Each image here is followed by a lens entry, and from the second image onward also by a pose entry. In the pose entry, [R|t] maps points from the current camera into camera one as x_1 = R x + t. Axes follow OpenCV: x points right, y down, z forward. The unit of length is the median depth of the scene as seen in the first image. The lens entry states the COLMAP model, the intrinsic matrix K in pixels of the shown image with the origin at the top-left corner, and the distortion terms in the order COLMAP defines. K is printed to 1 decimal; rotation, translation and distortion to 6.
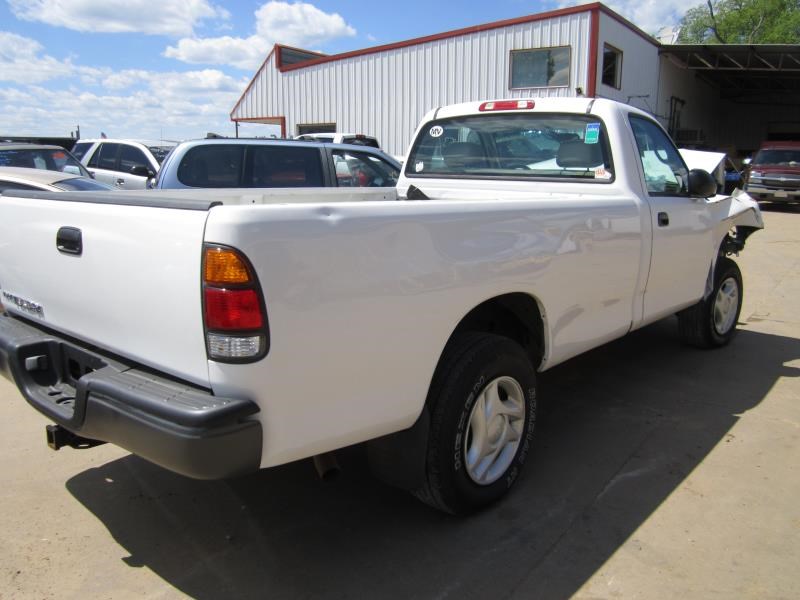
lens RADIAL K [[666.1, 0, 397.3], [0, 666.1, 315.8], [0, 0, 1]] dist [-0.062964, 0.028331]
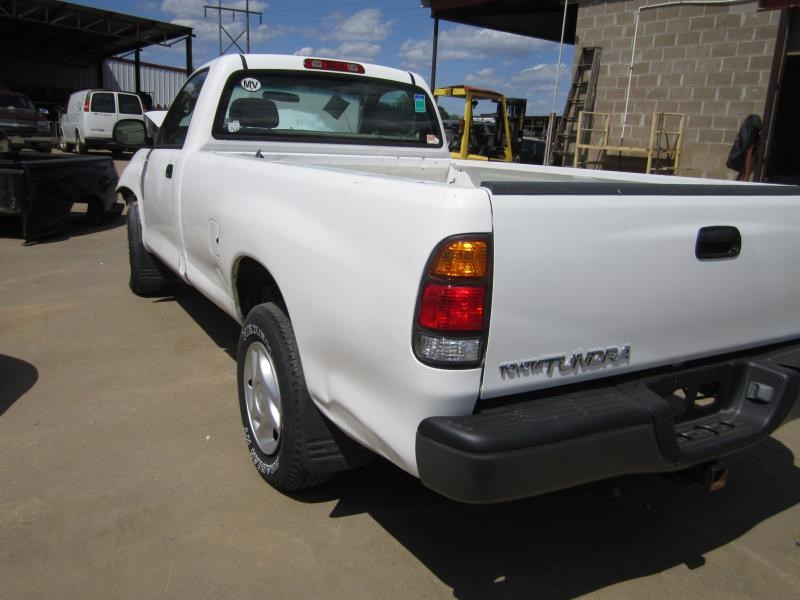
lens RADIAL K [[666.1, 0, 397.3], [0, 666.1, 315.8], [0, 0, 1]] dist [-0.062964, 0.028331]
pose [[0.332898, -0.242472, 0.911255, -0.757981], [0.162933, 0.966630, 0.197684, -0.136710], [-0.928780, 0.082665, 0.361296, 0.580632]]
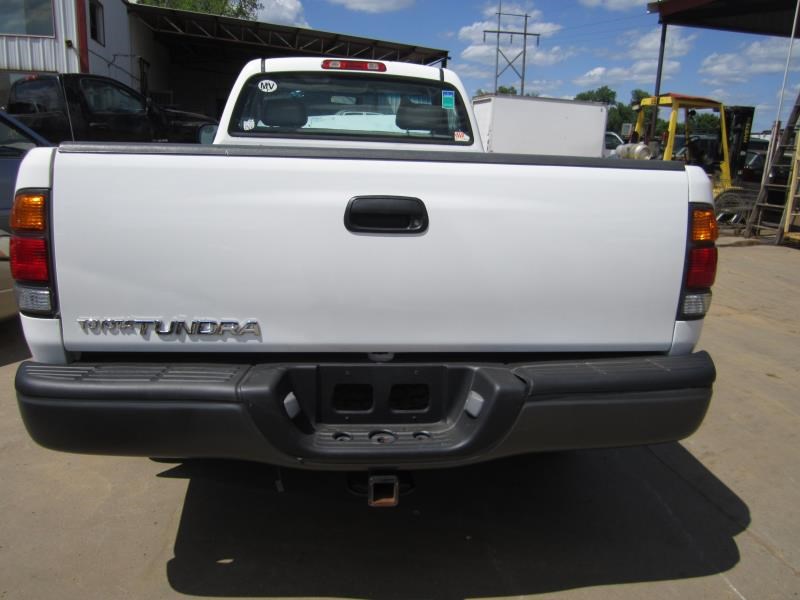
lens RADIAL K [[666.1, 0, 397.3], [0, 666.1, 315.8], [0, 0, 1]] dist [-0.062964, 0.028331]
pose [[0.683370, -0.168926, 0.710260, -0.547212], [0.130850, 0.985449, 0.108480, -0.044554], [-0.718251, 0.018806, 0.695530, 0.261750]]
